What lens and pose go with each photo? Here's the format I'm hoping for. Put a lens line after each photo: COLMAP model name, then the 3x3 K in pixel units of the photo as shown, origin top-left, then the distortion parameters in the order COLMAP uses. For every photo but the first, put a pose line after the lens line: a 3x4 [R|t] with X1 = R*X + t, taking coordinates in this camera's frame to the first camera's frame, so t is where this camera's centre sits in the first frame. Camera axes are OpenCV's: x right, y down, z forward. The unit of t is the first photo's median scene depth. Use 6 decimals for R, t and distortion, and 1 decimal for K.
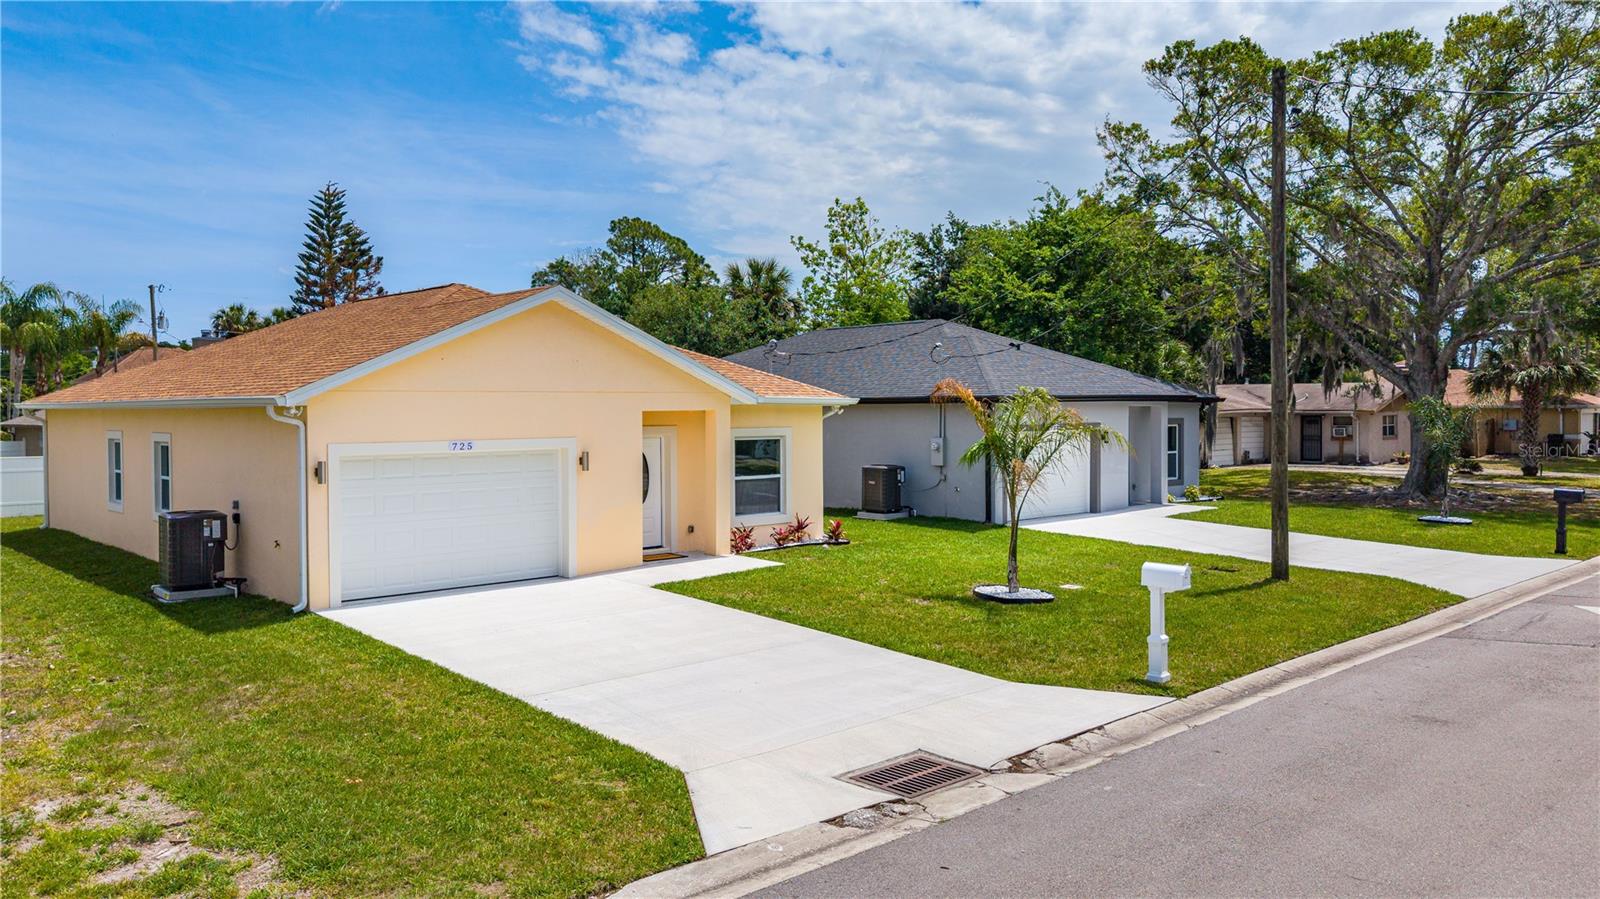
lens RADIAL K [[1176.5, 0, 826.2], [0, 1176.5, 437.2], [0, 0, 1]] dist [0.032172, -0.042384]
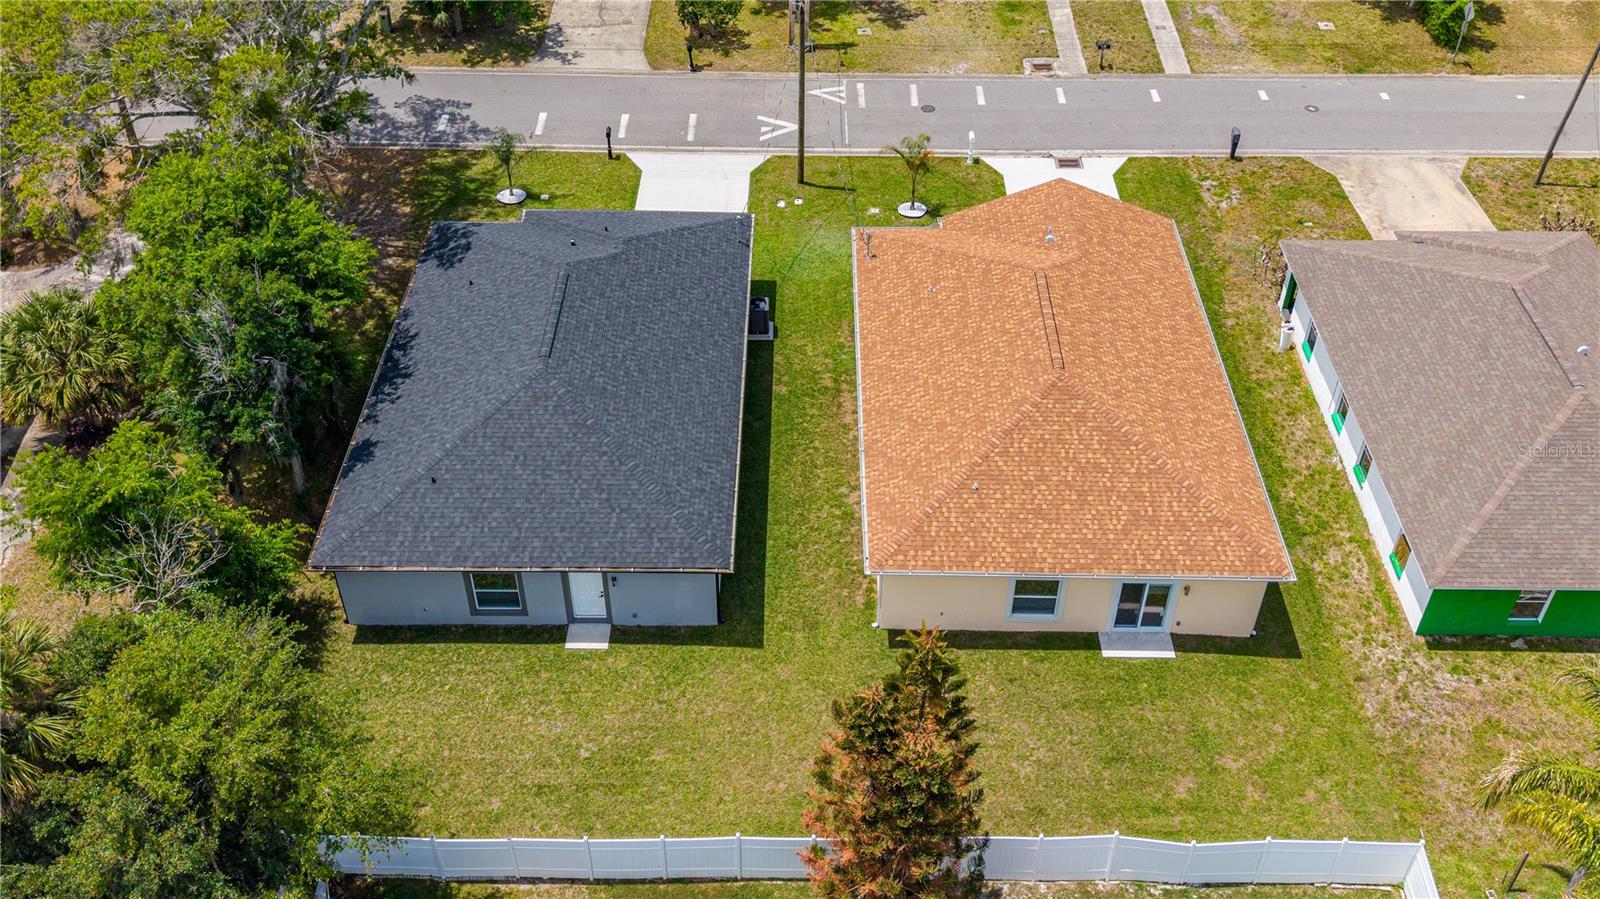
lens RADIAL K [[1423.3, 0, 781.6], [0, 1423.3, 352.2], [0, 0, 1]] dist [0.058570, -0.126792]
pose [[-0.705543, -0.441481, 0.554350, -0.693269], [0.021636, 0.768459, 0.639533, -0.748110], [-0.708337, 0.463212, -0.532629, 1.369671]]
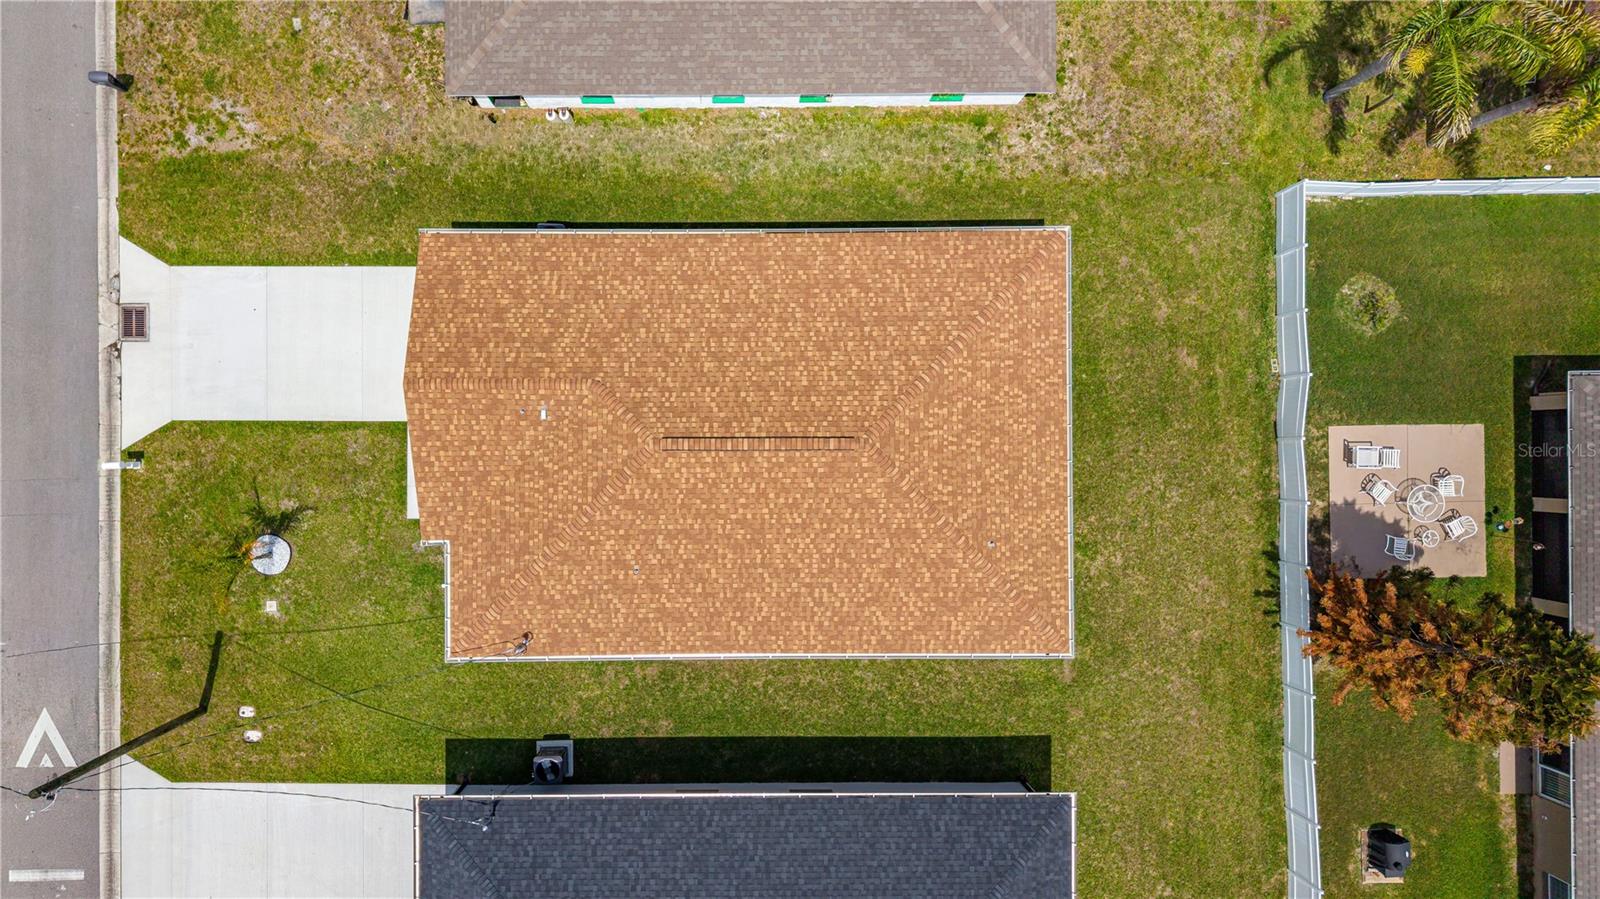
lens RADIAL K [[1176.5, 0, 711.4], [0, 1176.5, 453.1], [0, 0, 1]] dist [0.032172, -0.042384]
pose [[-0.688808, 0.724883, 0.009371, -0.211803], [-0.004414, -0.017121, 0.999844, -0.800640], [0.724931, 0.688659, 0.014993, 0.615574]]
